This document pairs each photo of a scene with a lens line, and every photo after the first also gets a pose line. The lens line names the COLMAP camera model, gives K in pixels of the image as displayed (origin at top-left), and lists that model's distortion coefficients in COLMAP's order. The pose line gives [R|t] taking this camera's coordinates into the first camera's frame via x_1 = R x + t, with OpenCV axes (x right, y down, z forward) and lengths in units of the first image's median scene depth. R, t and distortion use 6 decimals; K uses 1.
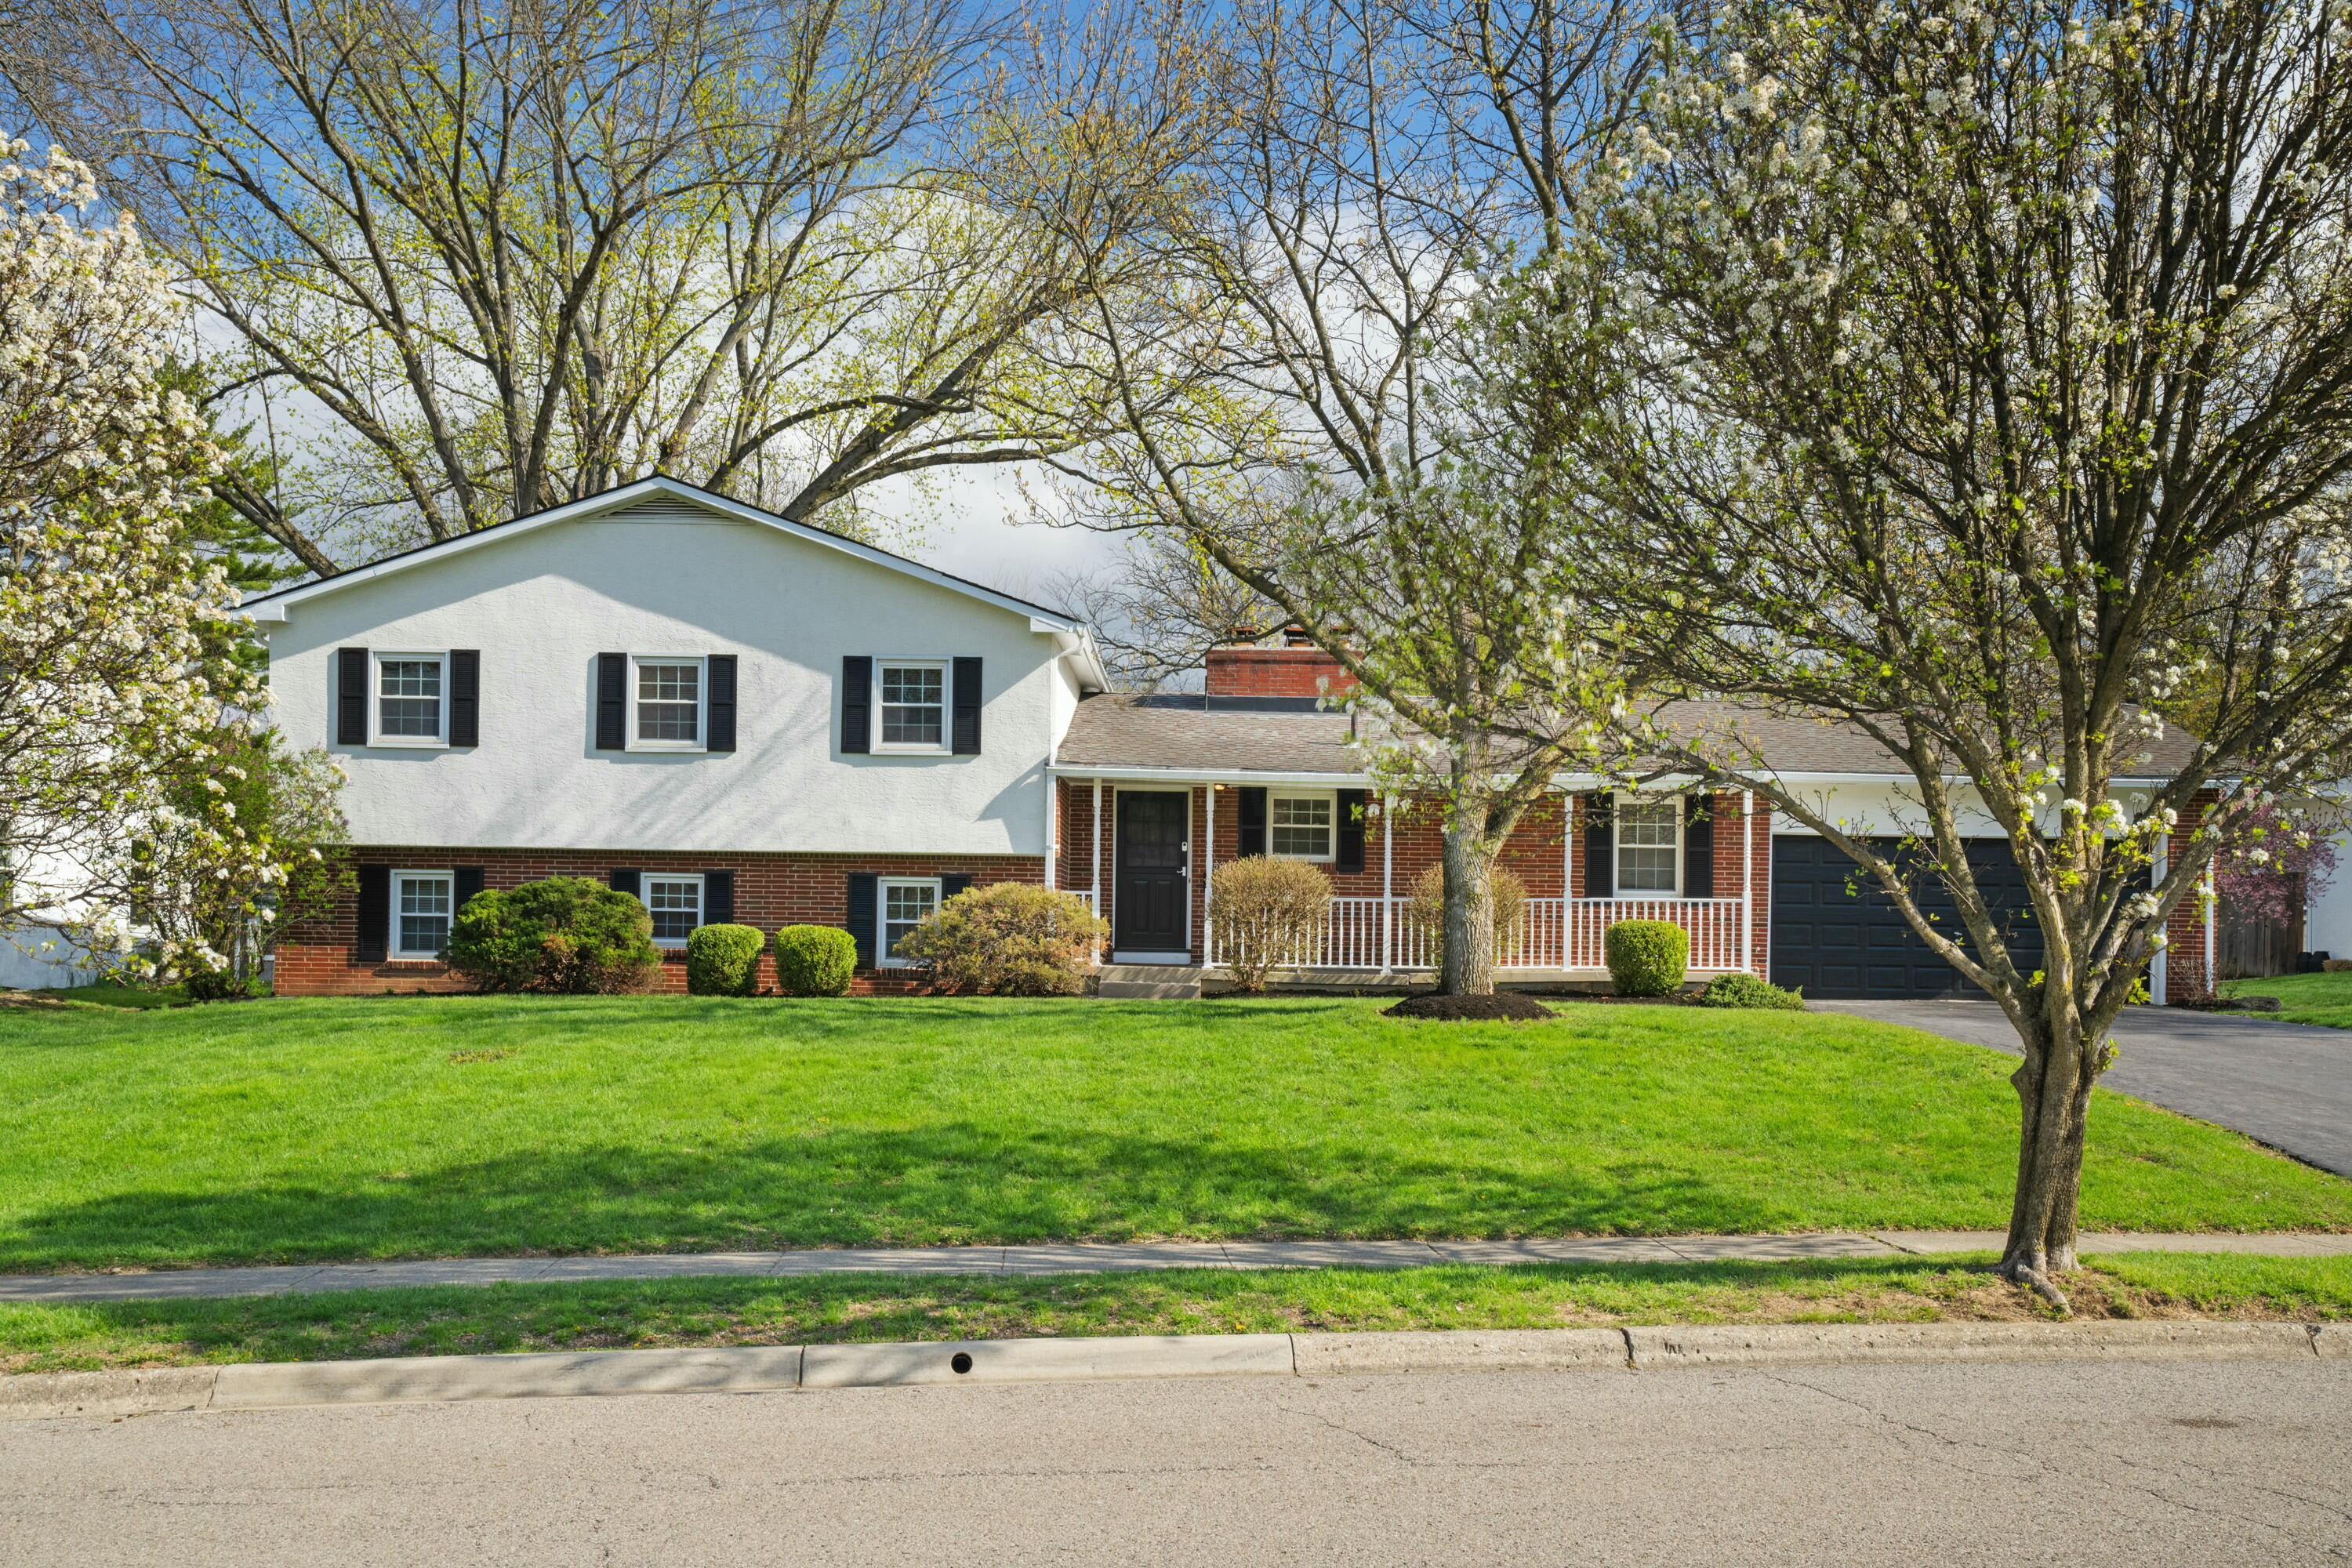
lens RADIAL K [[2256.7, 0, 1182.5], [0, 2256.7, 871.7], [0, 0, 1]] dist [0.087822, 0.009826]
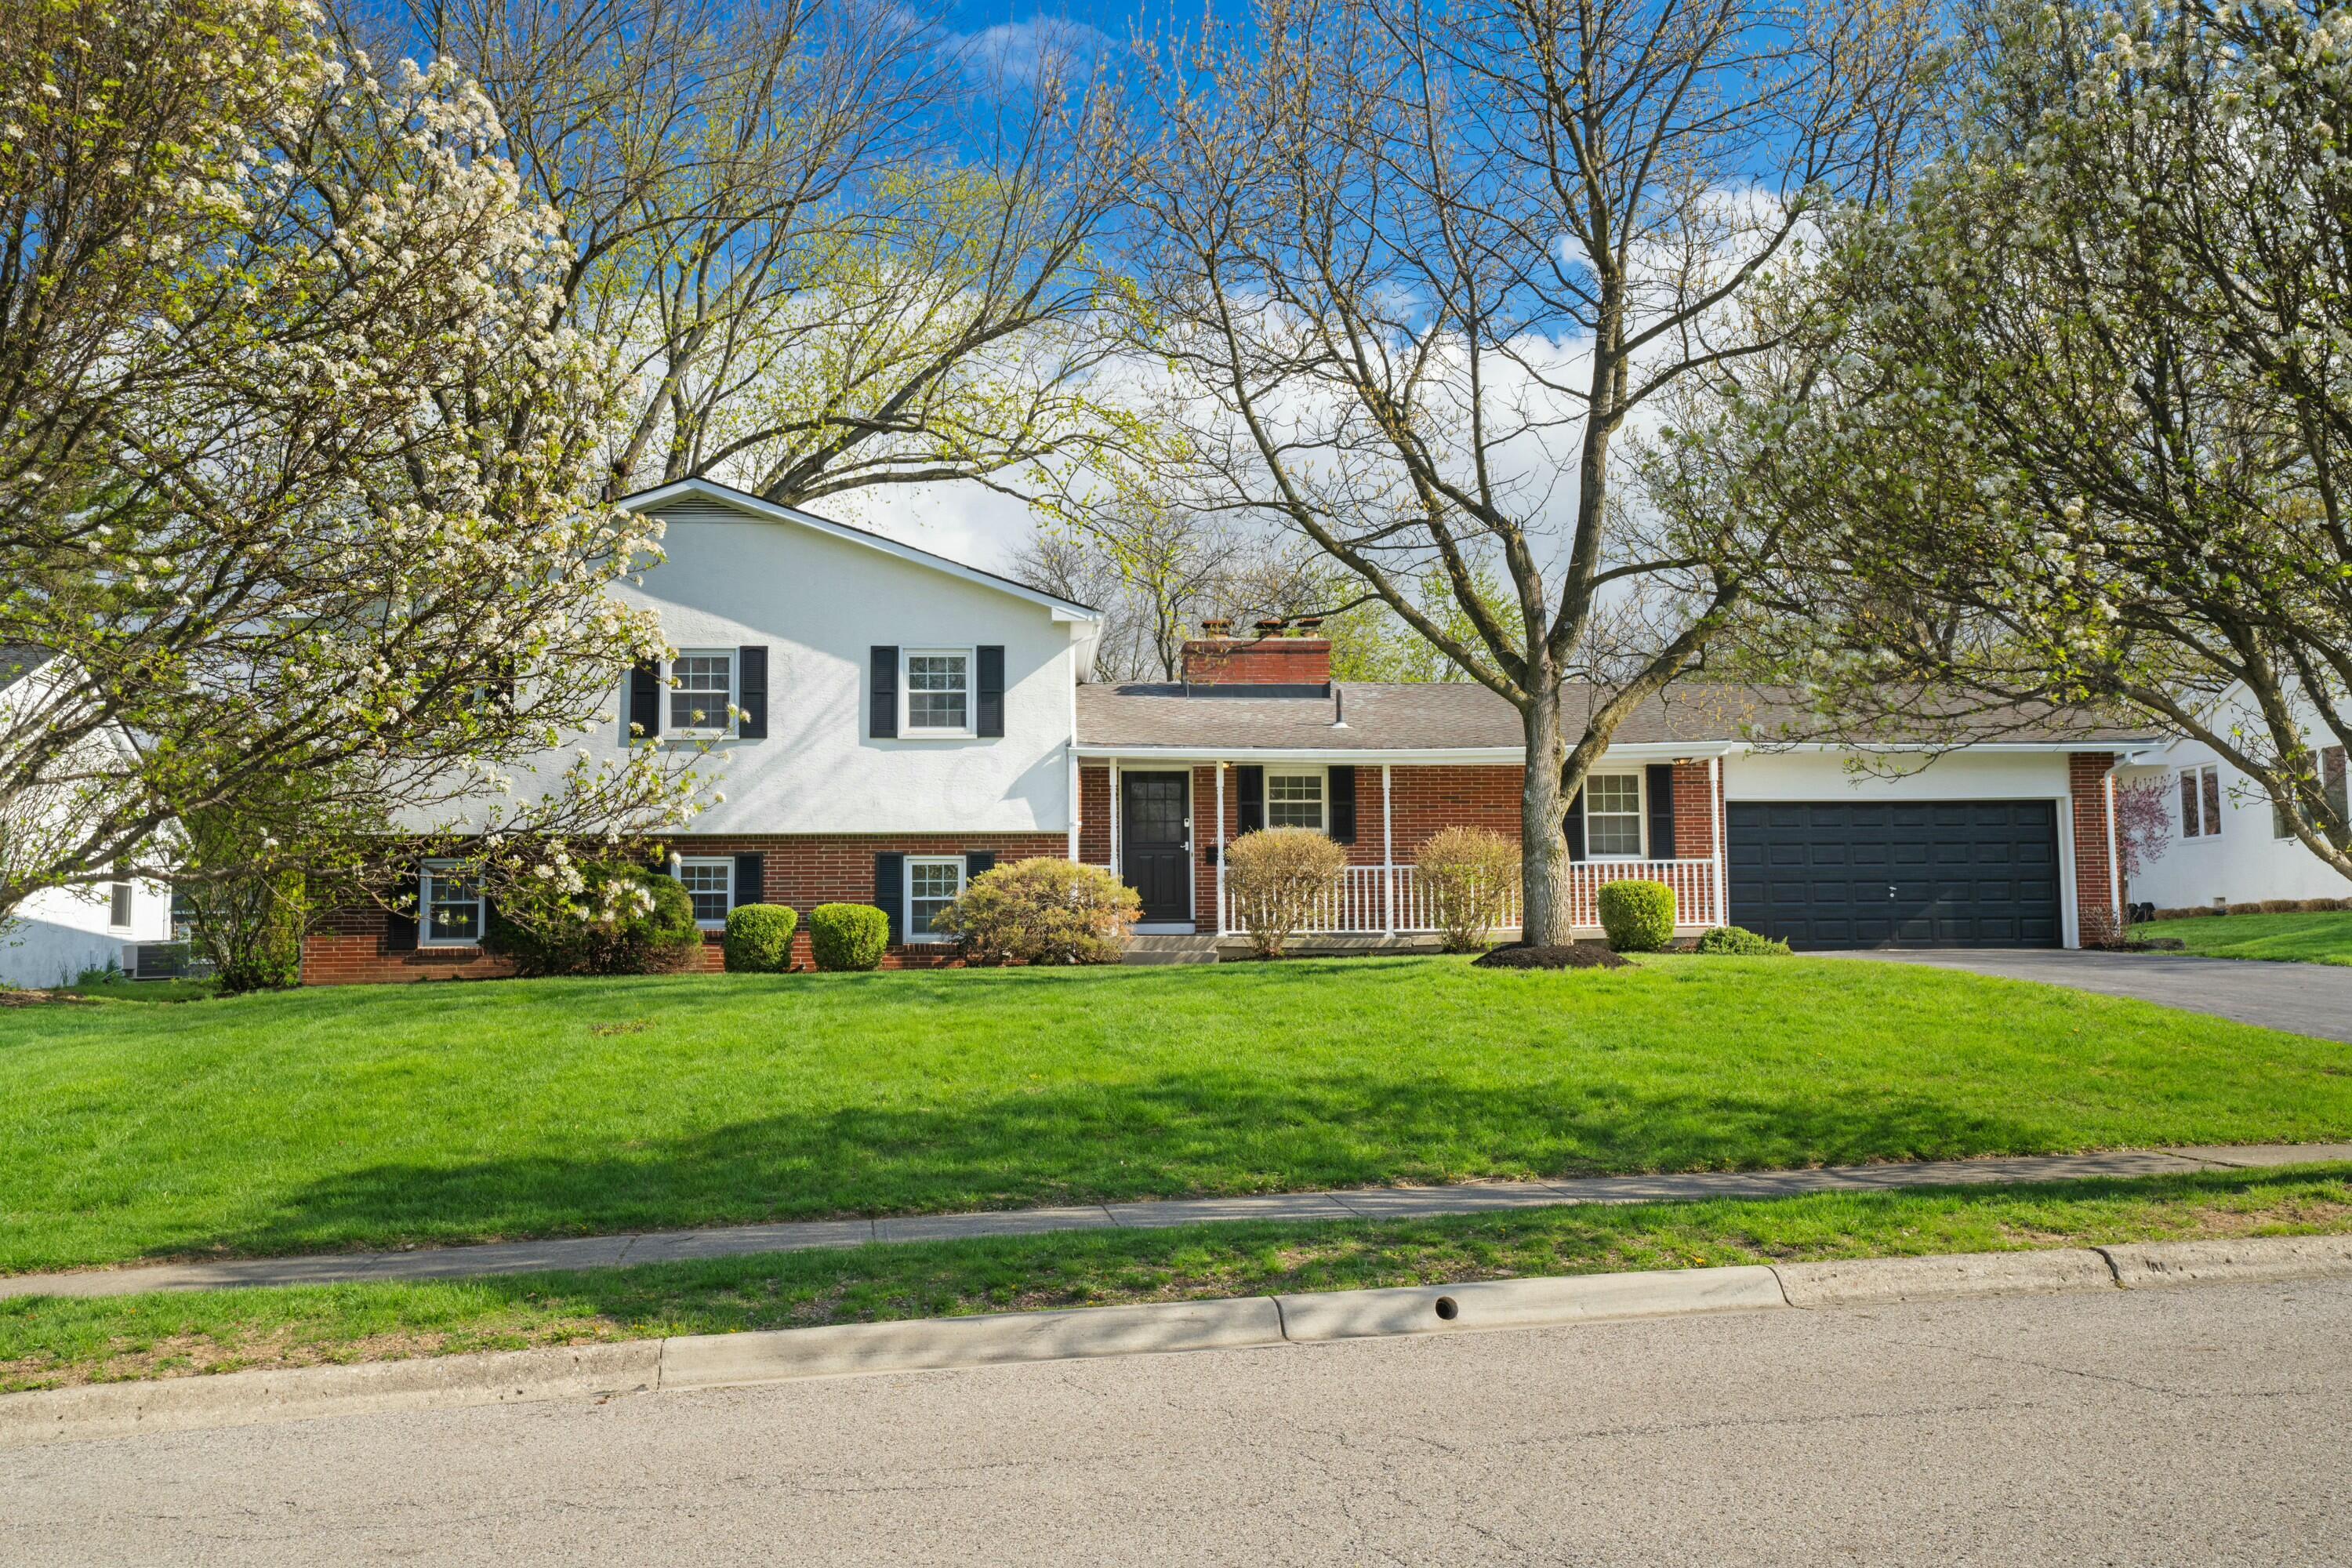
lens RADIAL K [[2015.2, 0, 1176.0], [0, 2015.2, 784.0], [0, 0, 1]] dist [0.050894, 0.006355]
pose [[0.994556, -0.016010, 0.102962, -0.107053], [0.020508, 0.998874, -0.042778, 0.011619], [-0.102161, 0.044656, 0.993765, 0.059476]]
